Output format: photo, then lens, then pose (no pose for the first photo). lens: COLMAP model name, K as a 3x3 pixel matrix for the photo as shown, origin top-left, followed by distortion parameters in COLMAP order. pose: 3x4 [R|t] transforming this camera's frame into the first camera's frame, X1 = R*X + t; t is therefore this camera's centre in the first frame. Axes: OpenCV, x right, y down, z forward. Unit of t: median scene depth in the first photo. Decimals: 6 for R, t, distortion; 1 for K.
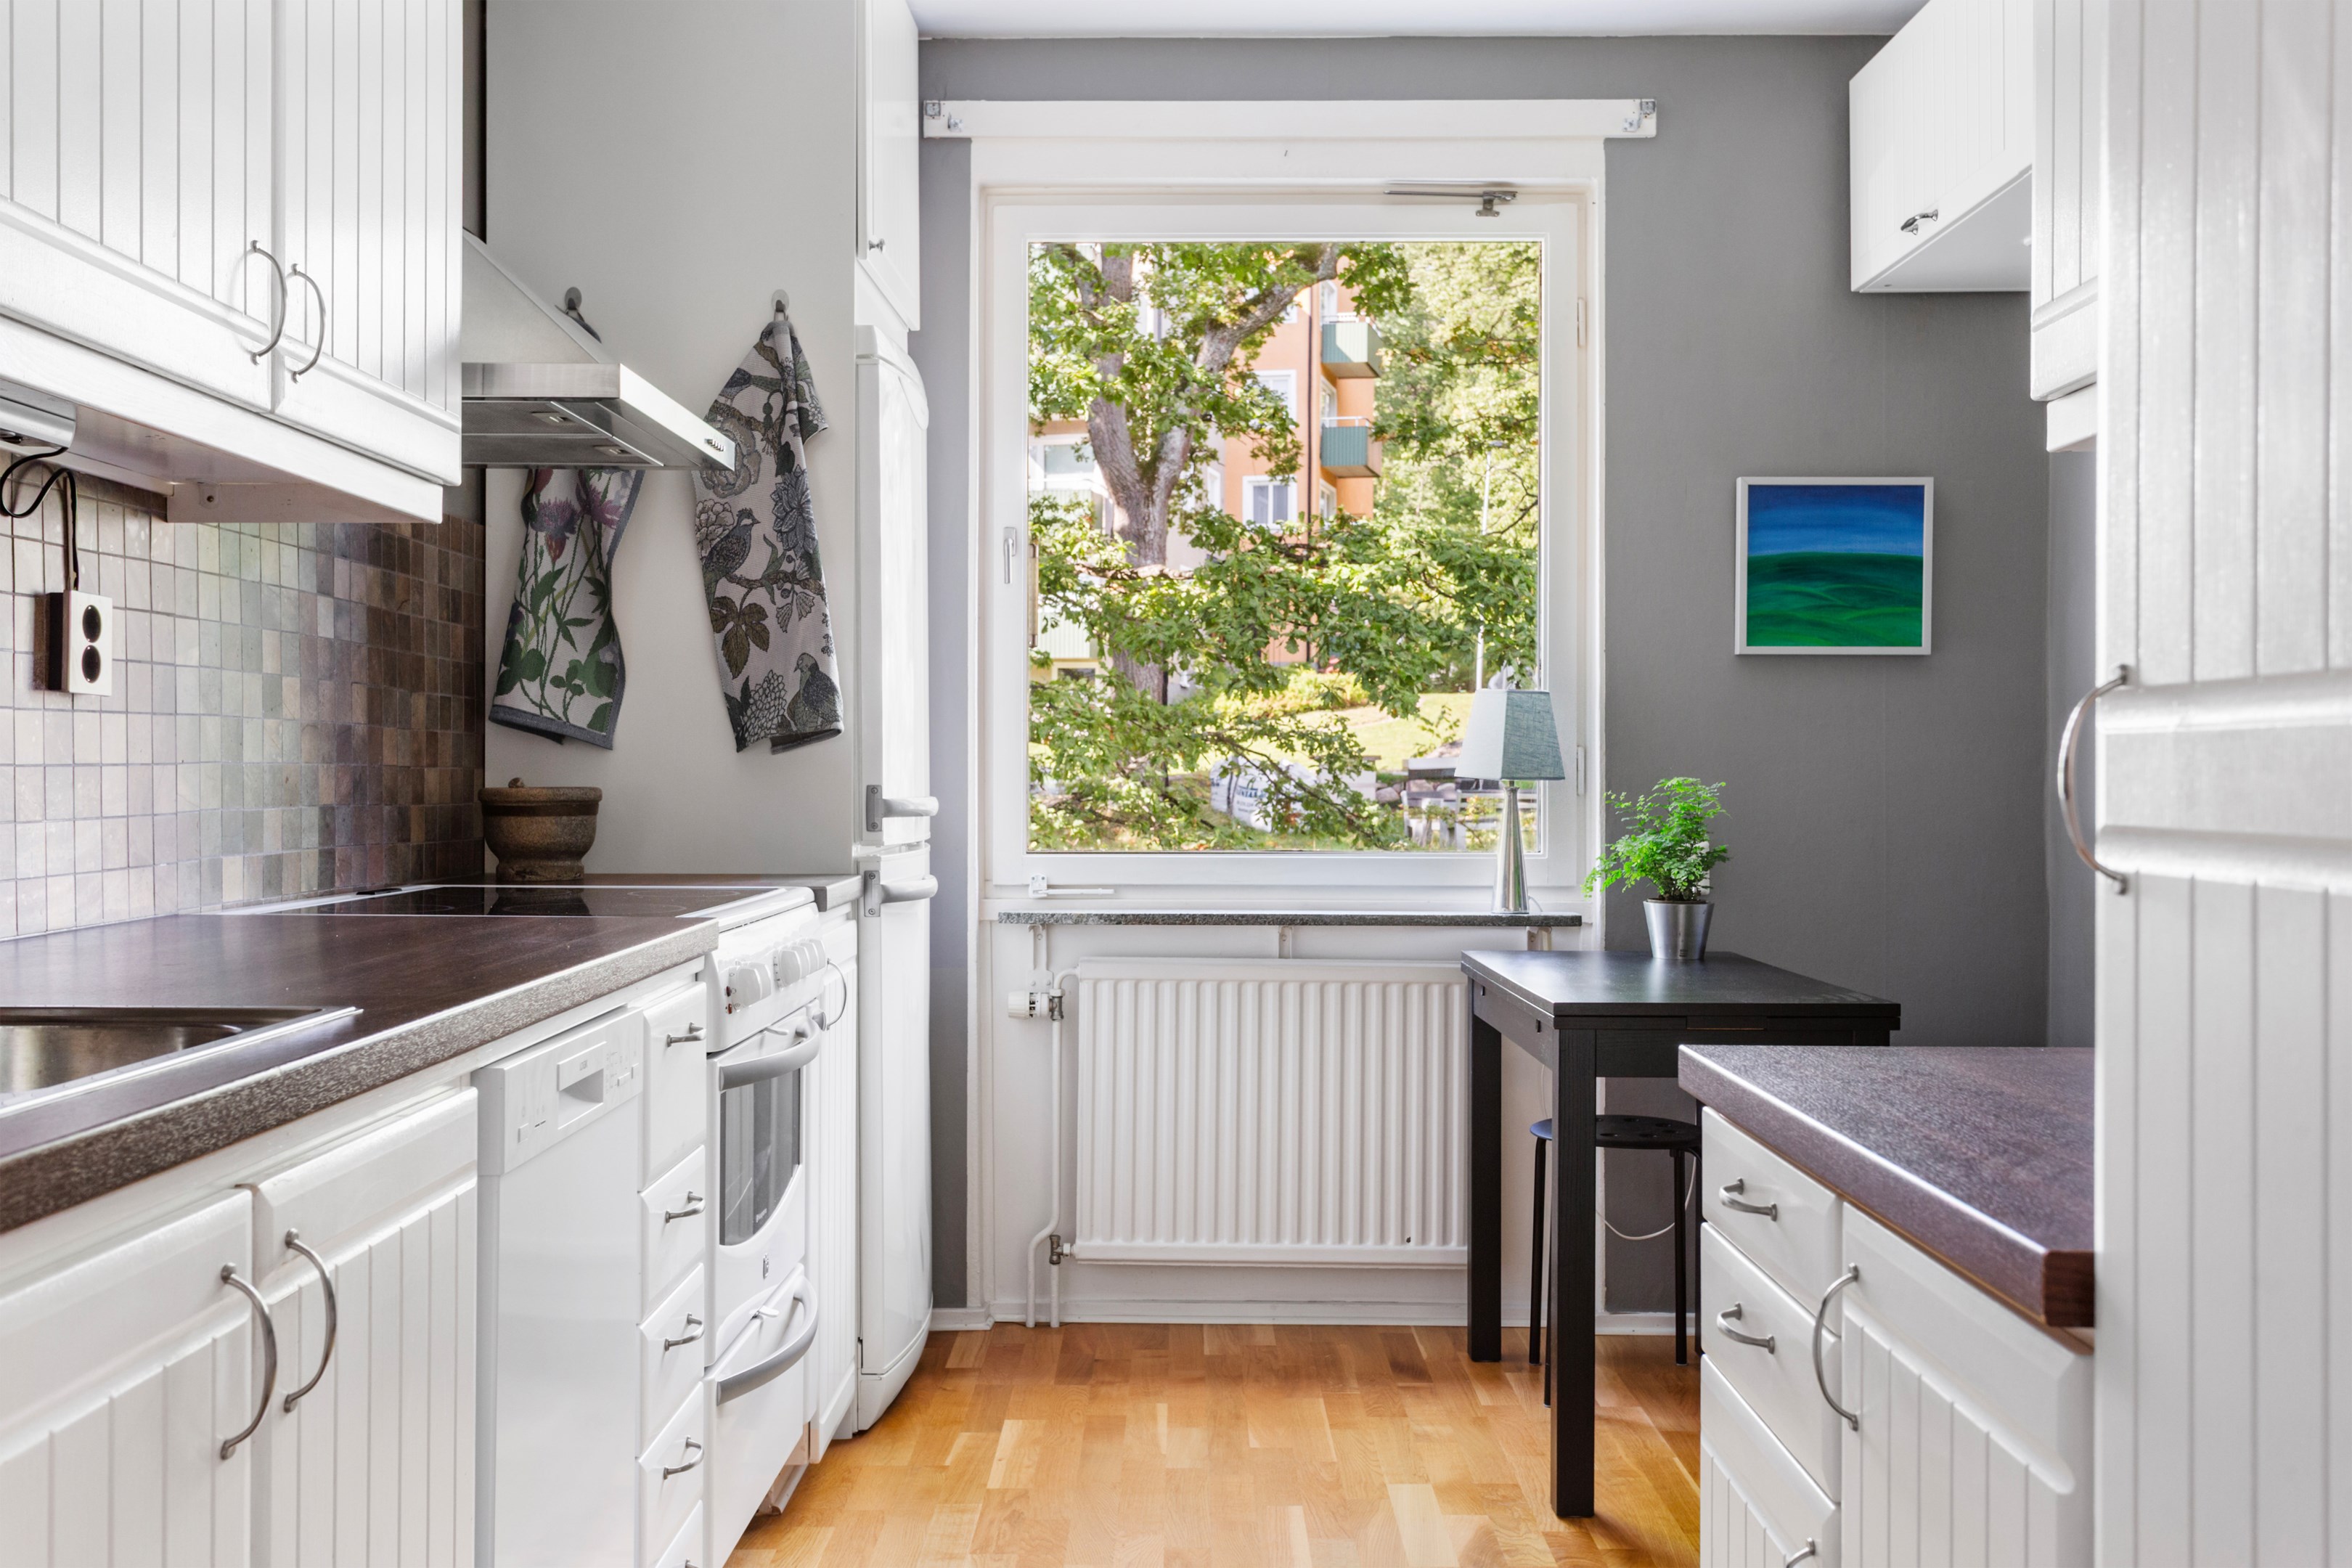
lens RADIAL K [[2112.8, 0, 1176.0], [0, 2112.8, 784.0], [0, 0, 1]] dist [-0.003276, -0.000842]
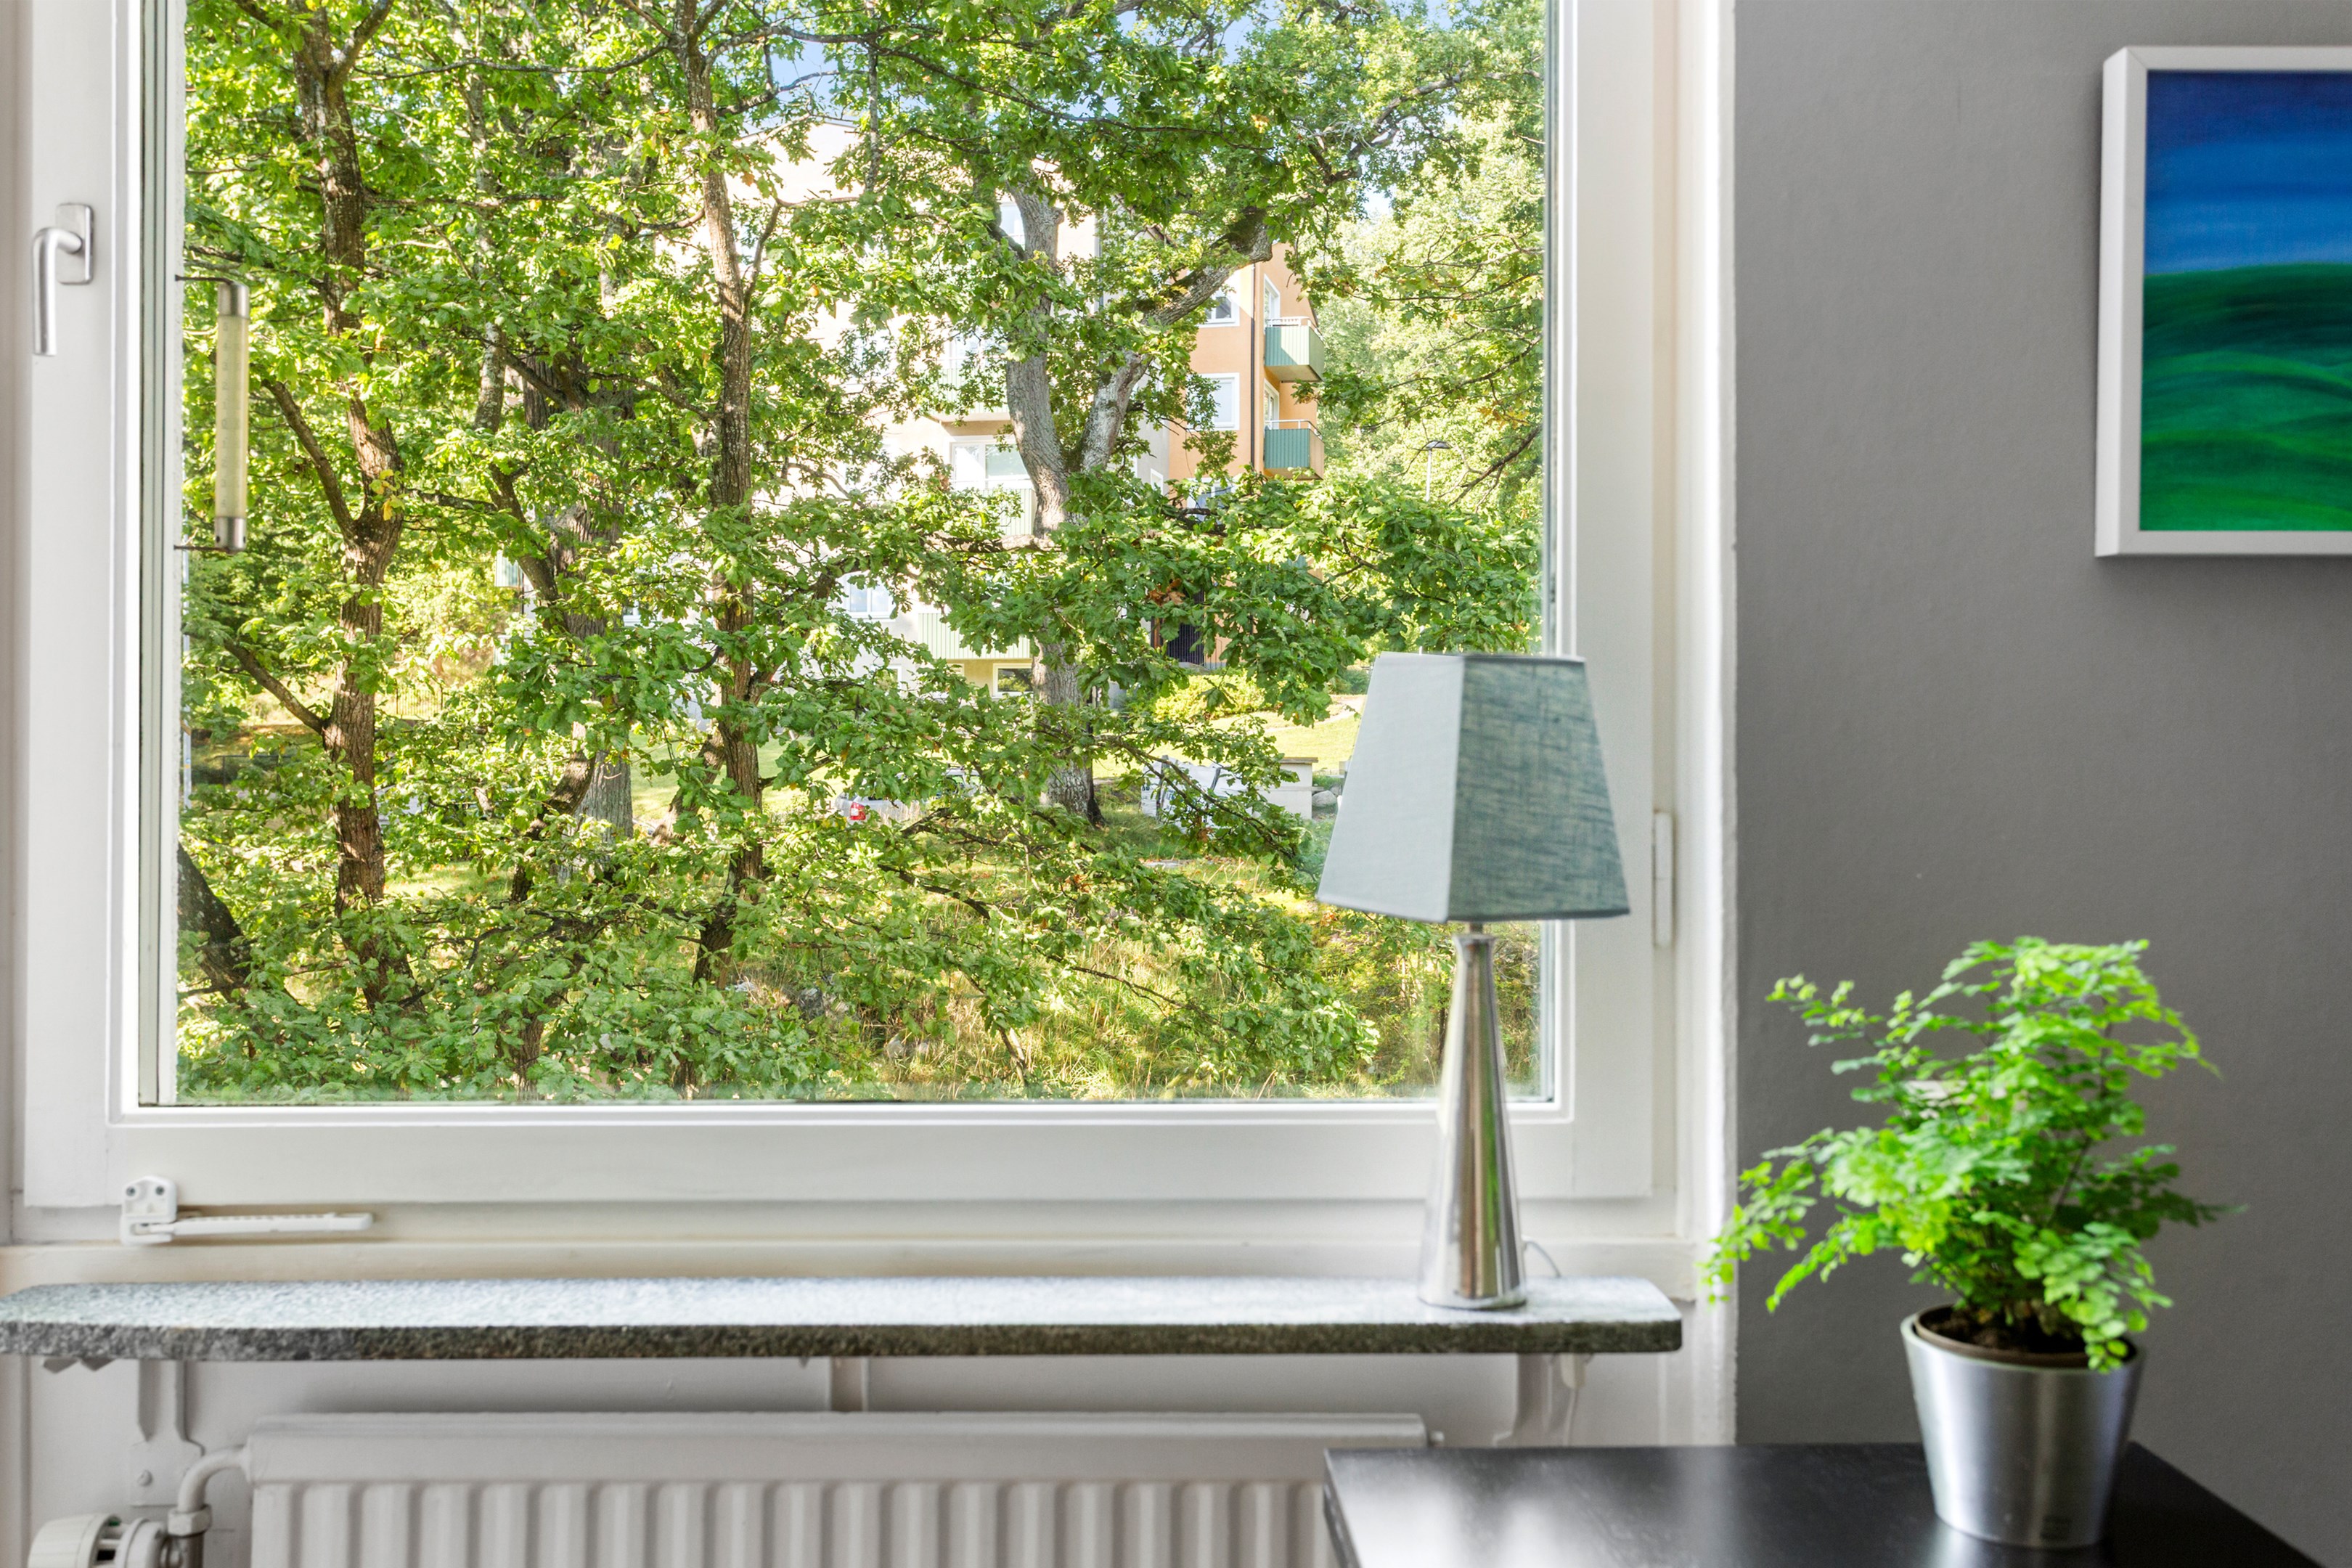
lens RADIAL K [[2203.4, 0, 1176.0], [0, 2203.4, 784.0], [0, 0, 1]] dist [0.139311, -0.185418]
pose [[0.999443, -0.002517, 0.033287, 0.095265], [0.002572, 0.999995, -0.001608, -0.022357], [-0.033283, 0.001693, 0.999445, 0.621660]]
